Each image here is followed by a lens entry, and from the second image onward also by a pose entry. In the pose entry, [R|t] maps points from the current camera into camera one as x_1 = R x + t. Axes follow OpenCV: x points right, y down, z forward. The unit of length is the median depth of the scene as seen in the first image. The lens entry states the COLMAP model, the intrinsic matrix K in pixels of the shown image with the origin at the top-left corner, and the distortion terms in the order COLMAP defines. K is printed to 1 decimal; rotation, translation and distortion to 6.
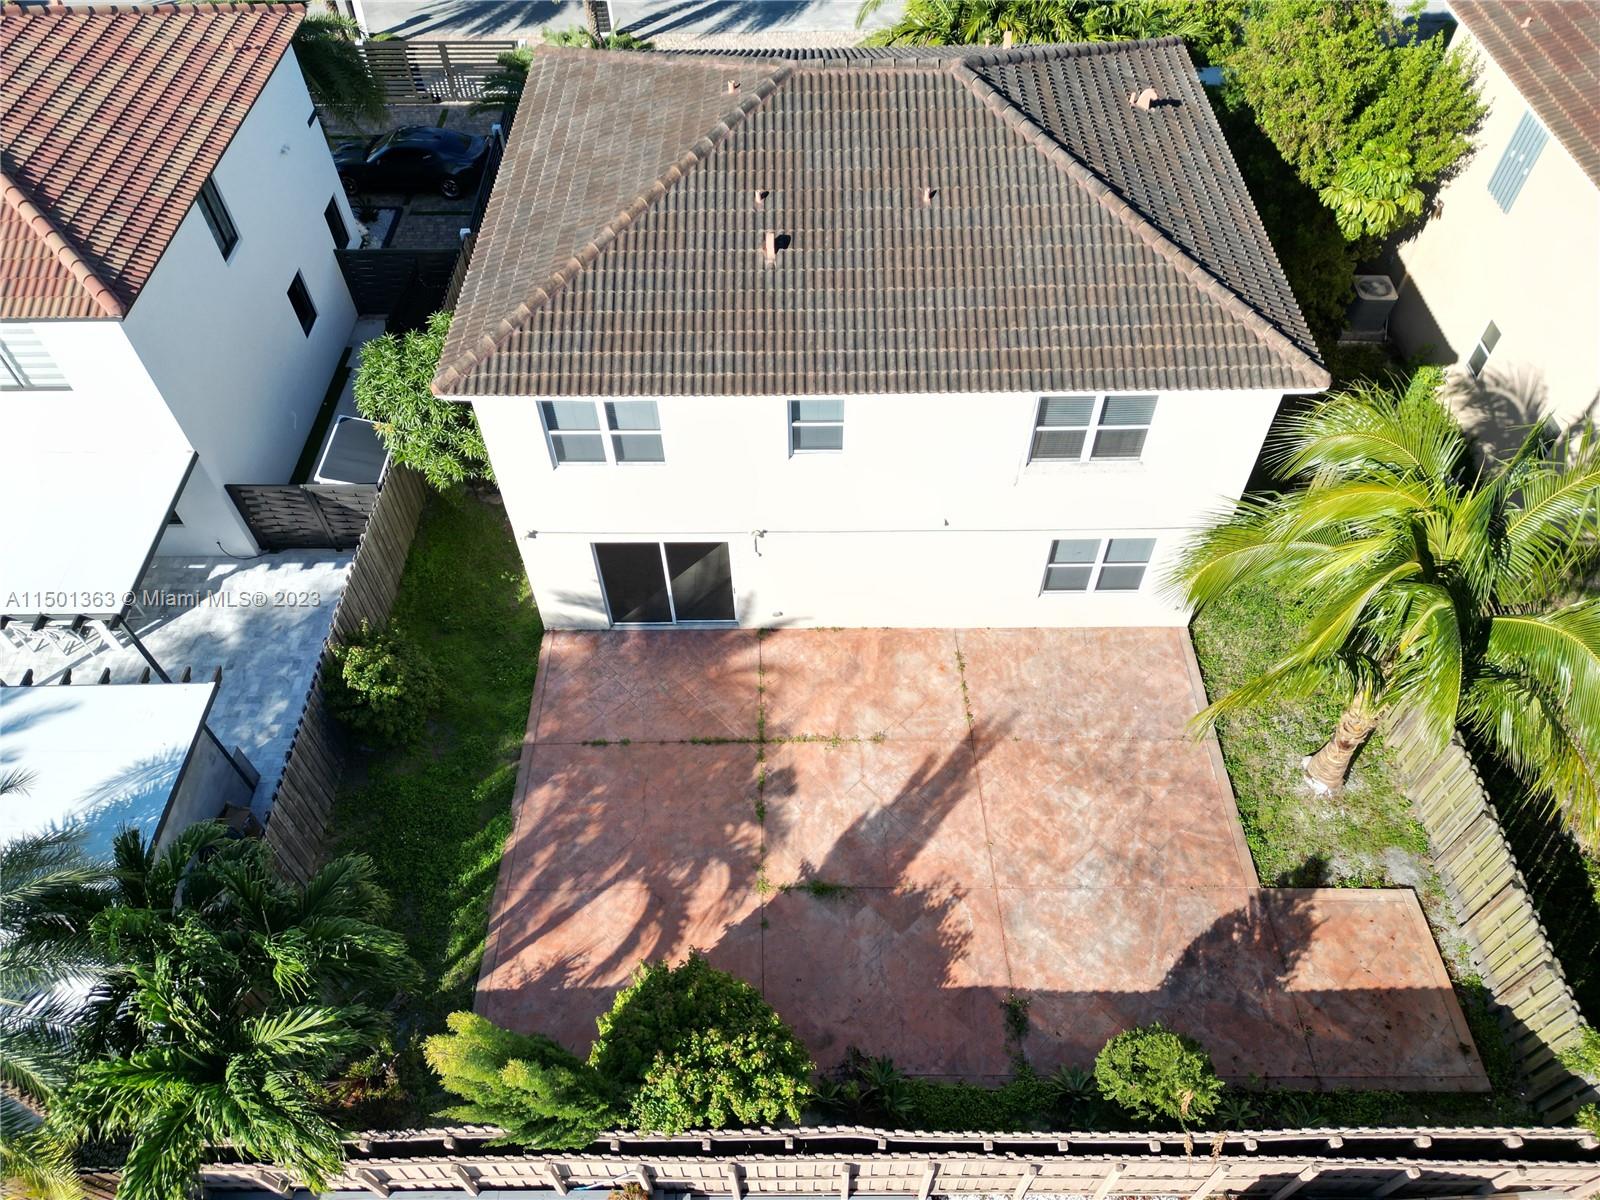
lens RADIAL K [[1115.4, 0, 799.5], [0, 1115.4, 601.7], [0, 0, 1]] dist [0.041545, -0.032581]
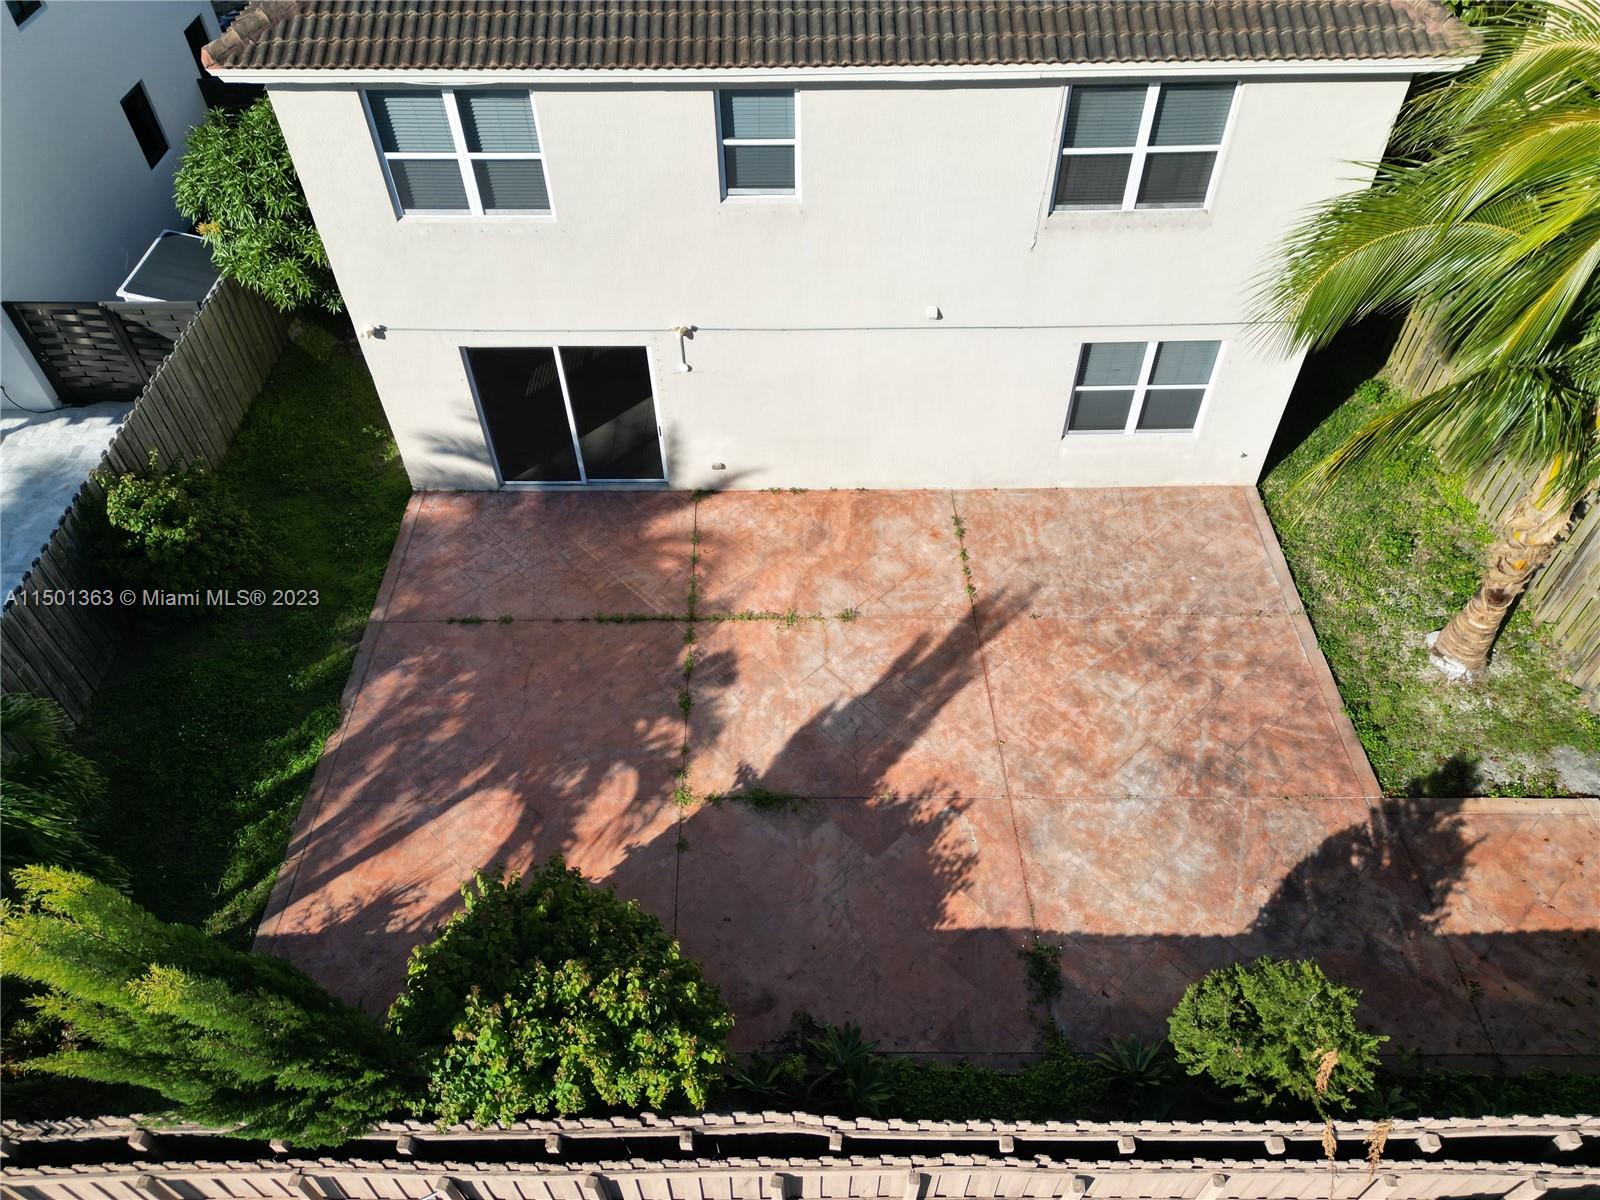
lens RADIAL K [[1115.4, 0, 802.4], [0, 1115.4, 608.2], [0, 0, 1]] dist [0.041545, -0.032581]
pose [[0.999996, 0.001377, 0.002500, 0.042127], [-0.001242, 0.998599, -0.052892, 0.175133], [-0.002569, 0.052889, 0.998597, 0.289069]]
